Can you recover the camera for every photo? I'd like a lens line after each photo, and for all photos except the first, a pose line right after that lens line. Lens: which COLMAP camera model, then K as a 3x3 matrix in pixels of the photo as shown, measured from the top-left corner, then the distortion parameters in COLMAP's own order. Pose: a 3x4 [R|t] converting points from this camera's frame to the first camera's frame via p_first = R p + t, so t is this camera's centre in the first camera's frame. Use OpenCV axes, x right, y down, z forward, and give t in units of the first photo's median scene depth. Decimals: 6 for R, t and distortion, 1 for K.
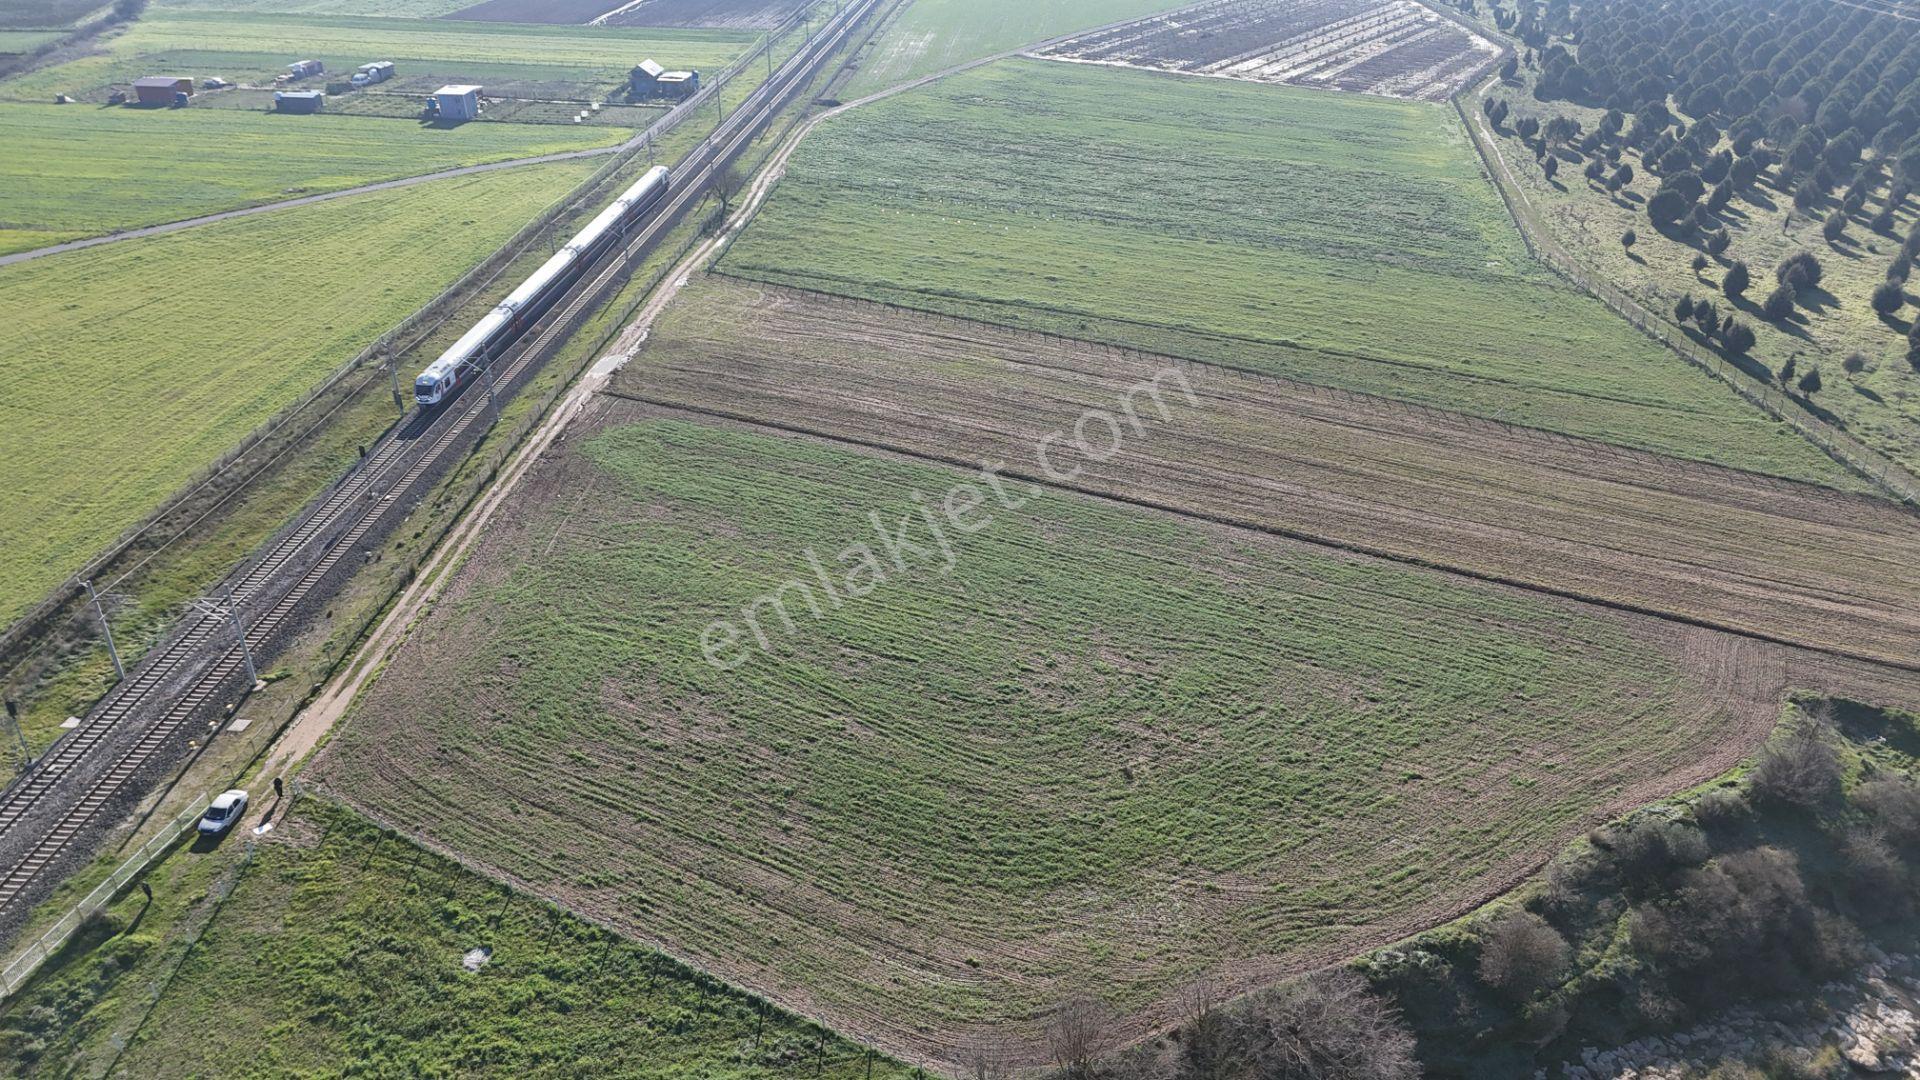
lens RADIAL K [[1404.5, 0, 969.1], [0, 1404.5, 537.5], [0, 0, 1]] dist [0.081031, -0.079266]
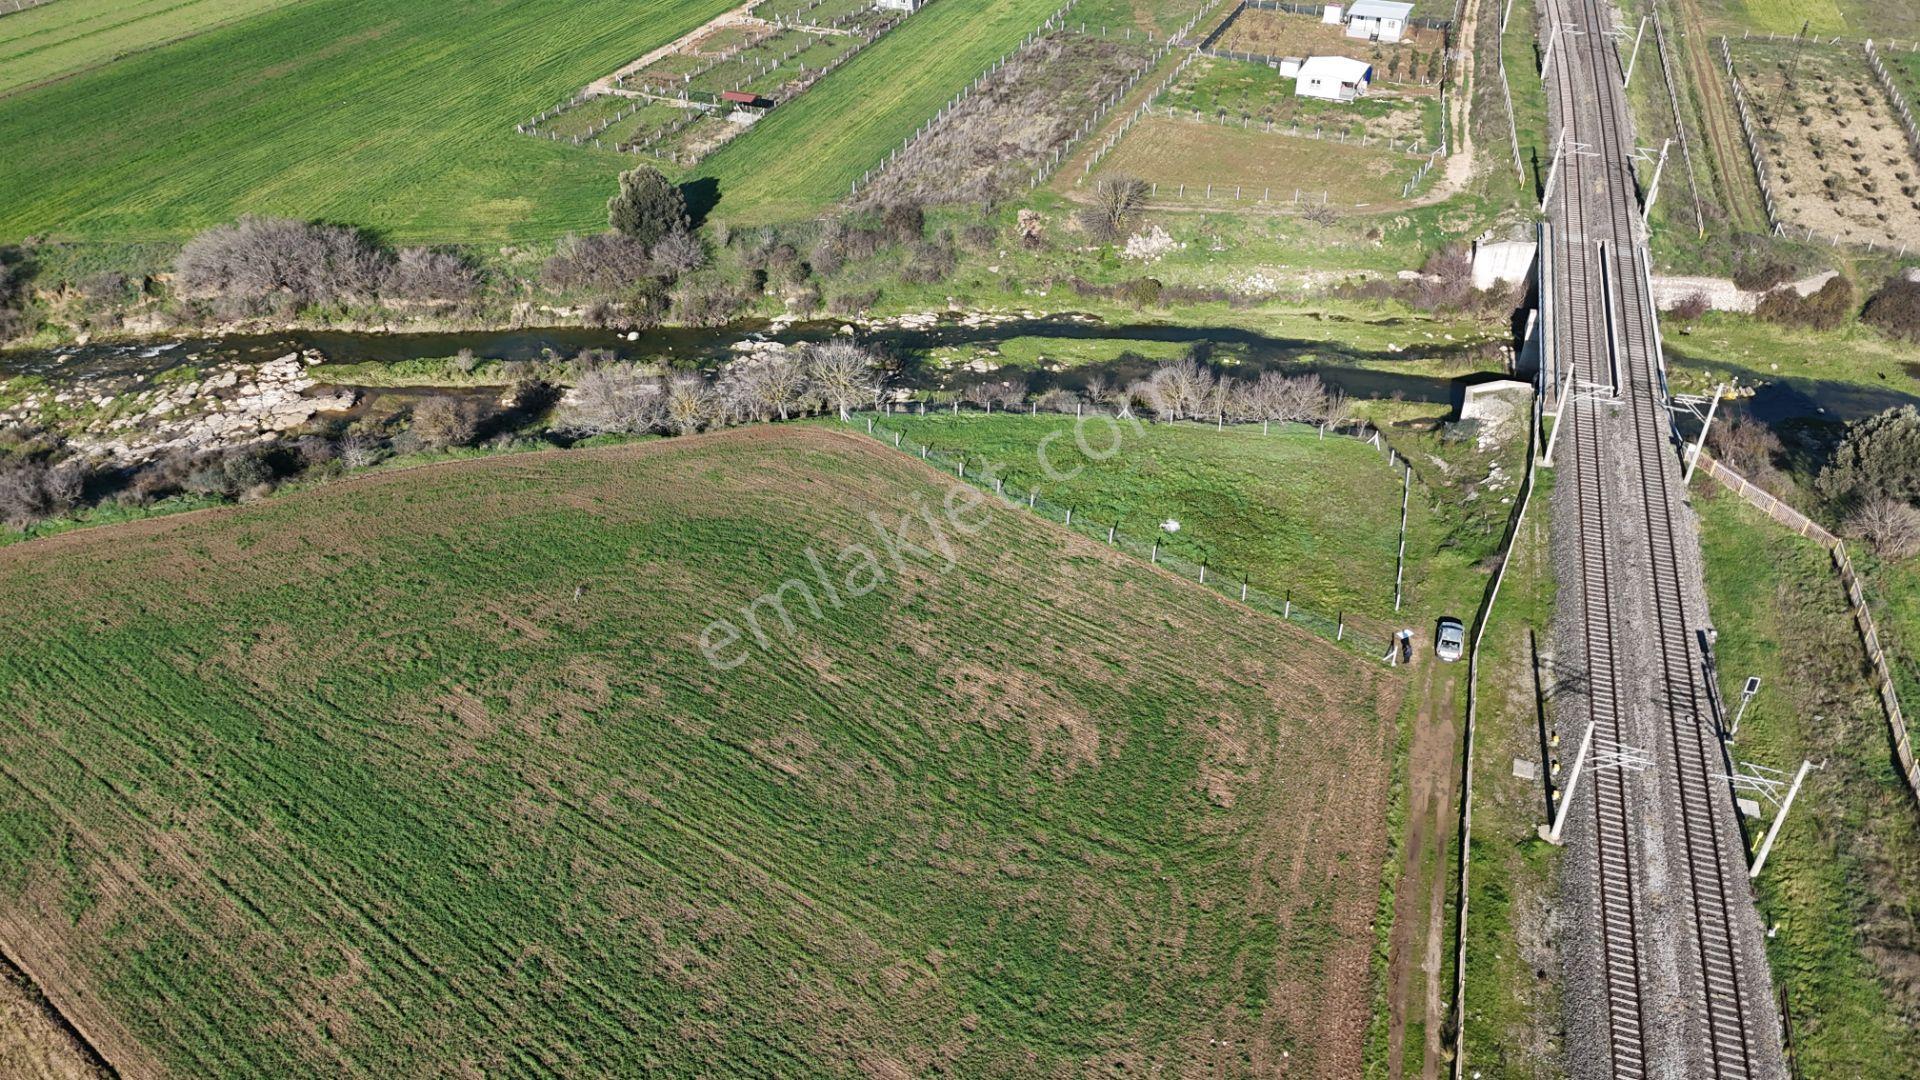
lens RADIAL K [[1404.5, 0, 968.8], [0, 1404.5, 546.0], [0, 0, 1]] dist [0.081031, -0.079266]
pose [[-0.972074, -0.129528, 0.195690, -0.329974], [0.119006, 0.446621, 0.886774, -0.667777], [-0.202261, 0.885298, -0.418734, 1.246693]]
